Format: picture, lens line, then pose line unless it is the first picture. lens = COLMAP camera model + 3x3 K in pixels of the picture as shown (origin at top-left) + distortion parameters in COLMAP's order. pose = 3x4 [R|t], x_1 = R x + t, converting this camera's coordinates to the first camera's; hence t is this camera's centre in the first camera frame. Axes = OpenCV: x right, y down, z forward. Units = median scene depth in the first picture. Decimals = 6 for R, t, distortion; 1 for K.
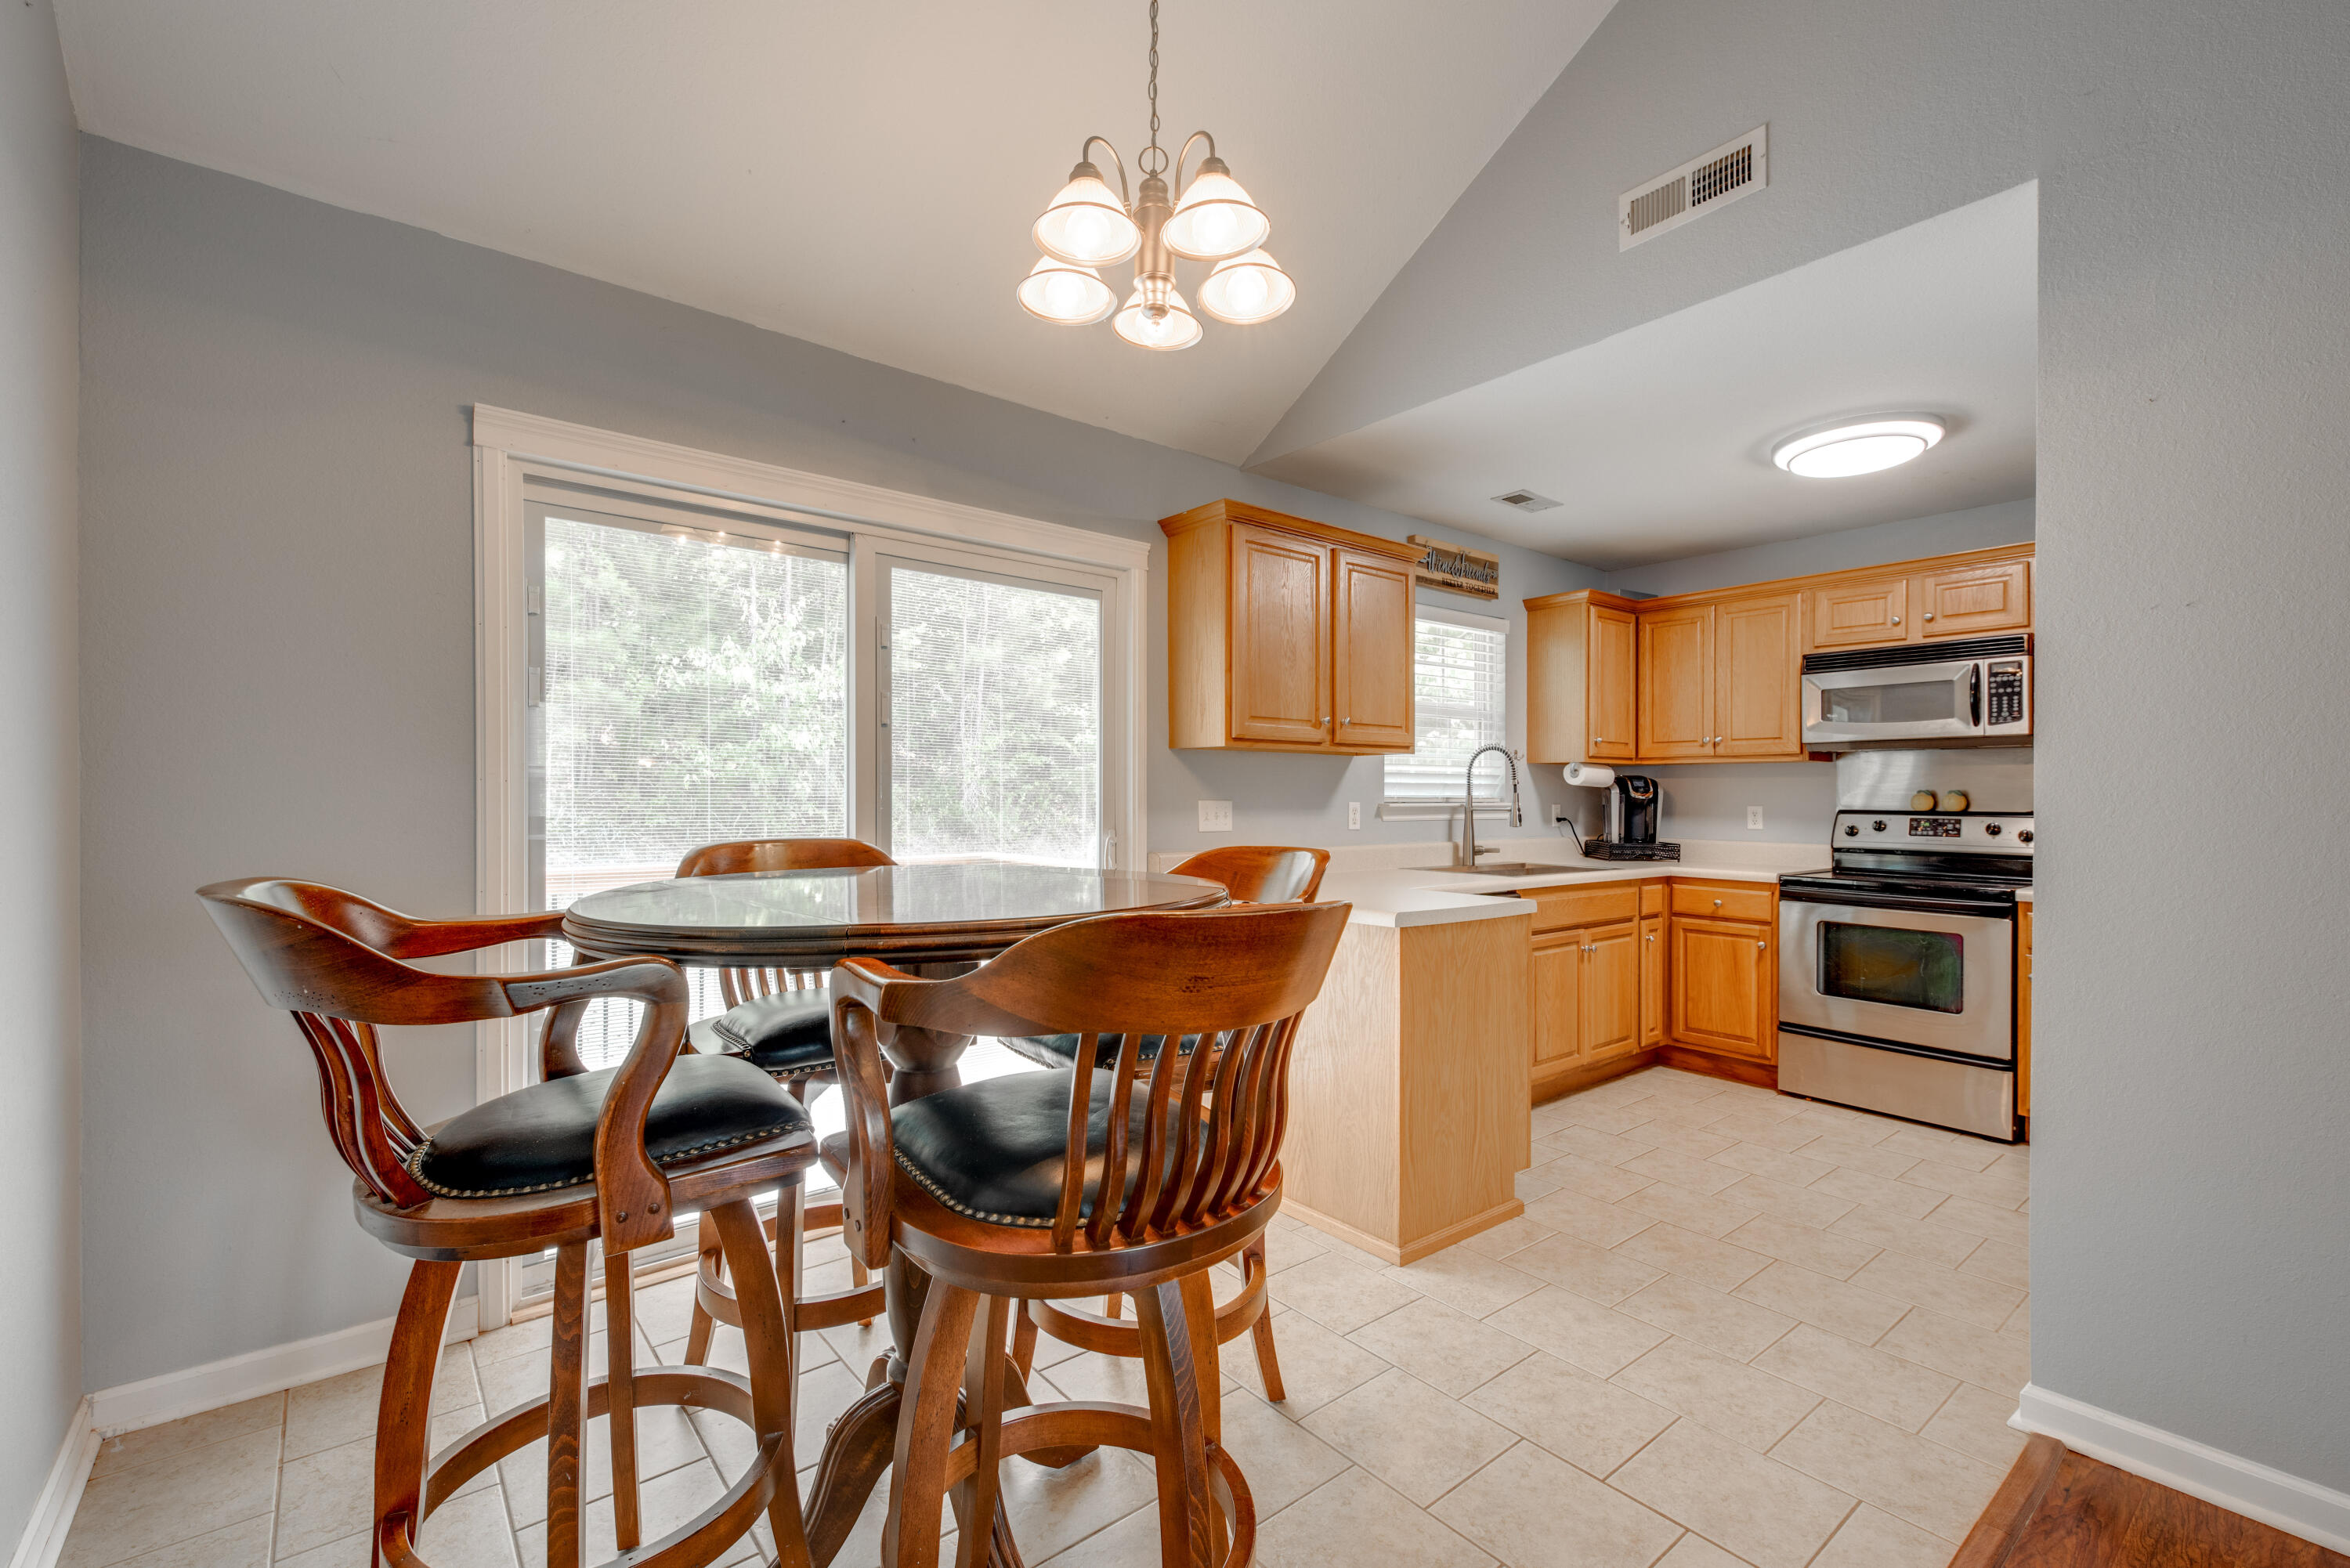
lens RADIAL K [[1009.3, 0, 1146.8], [0, 1009.3, 792.8], [0, 0, 1]] dist [0.001126, -0.002233]
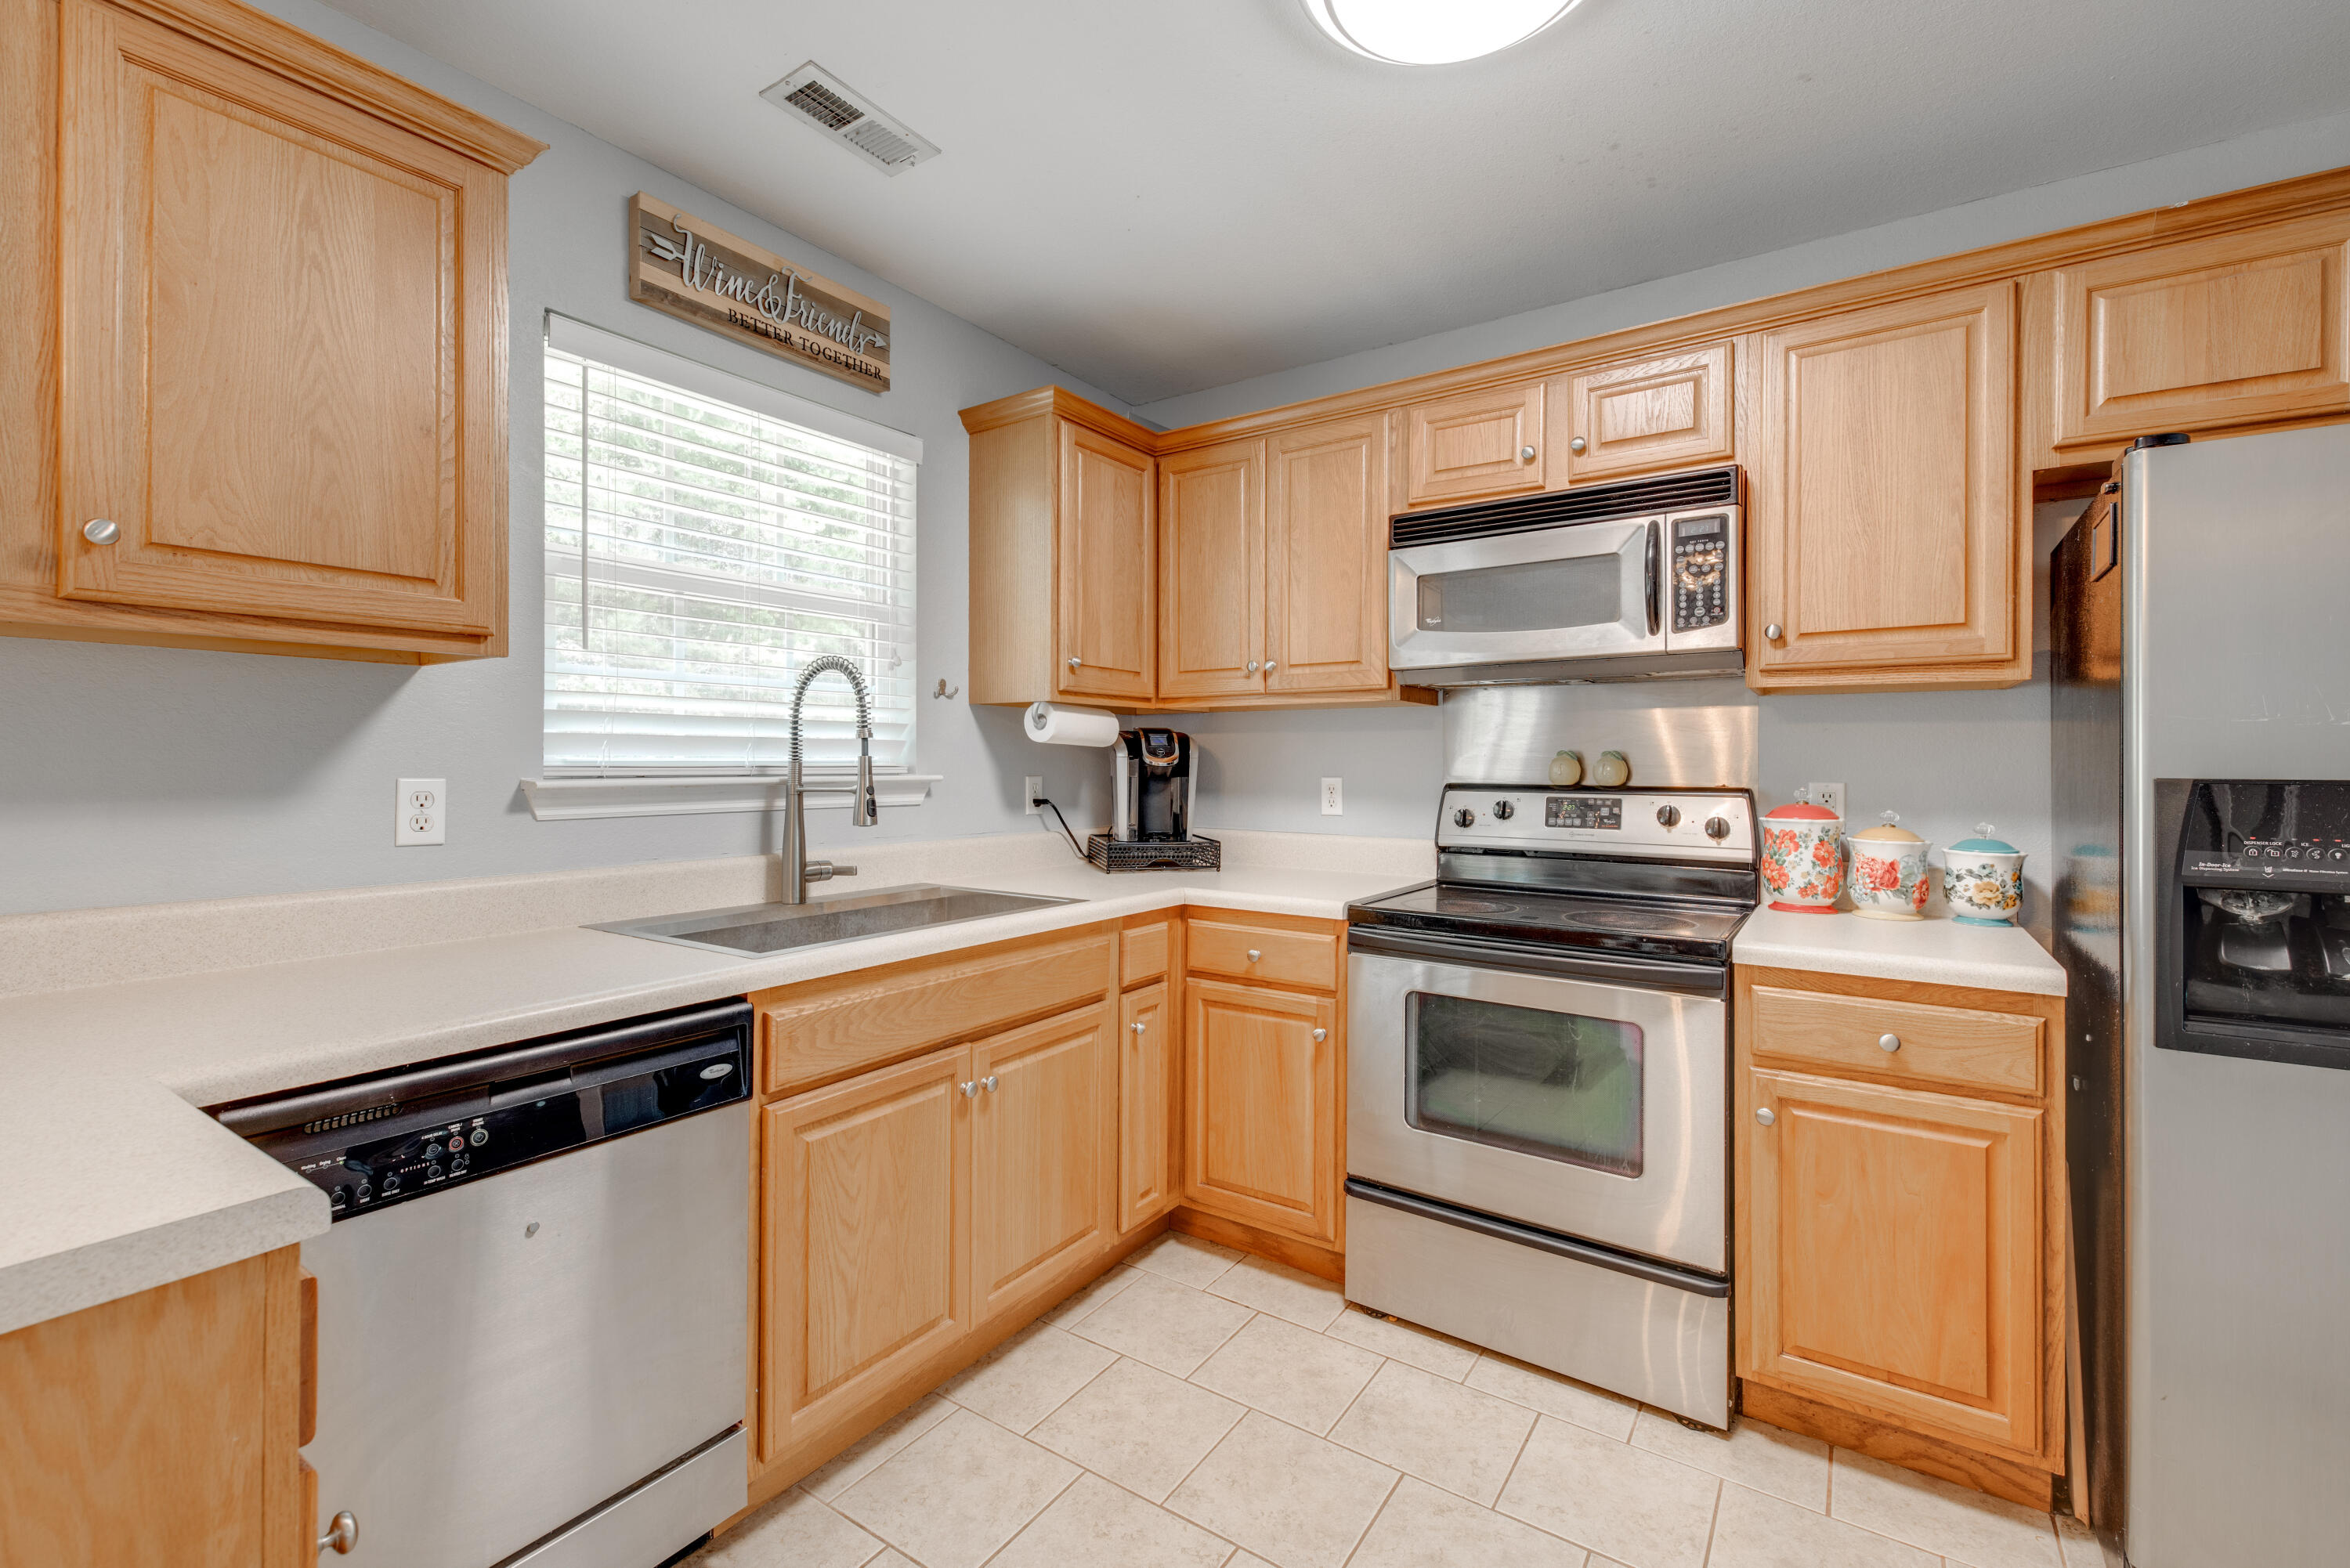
lens RADIAL K [[1009.3, 0, 1163.1], [0, 1009.3, 767.2], [0, 0, 1]] dist [0.001126, -0.002233]
pose [[0.953199, -0.004360, 0.302311, 0.349278], [0.002176, 0.999969, 0.007562, 0.002059], [-0.302335, -0.006551, 0.953179, 0.486184]]
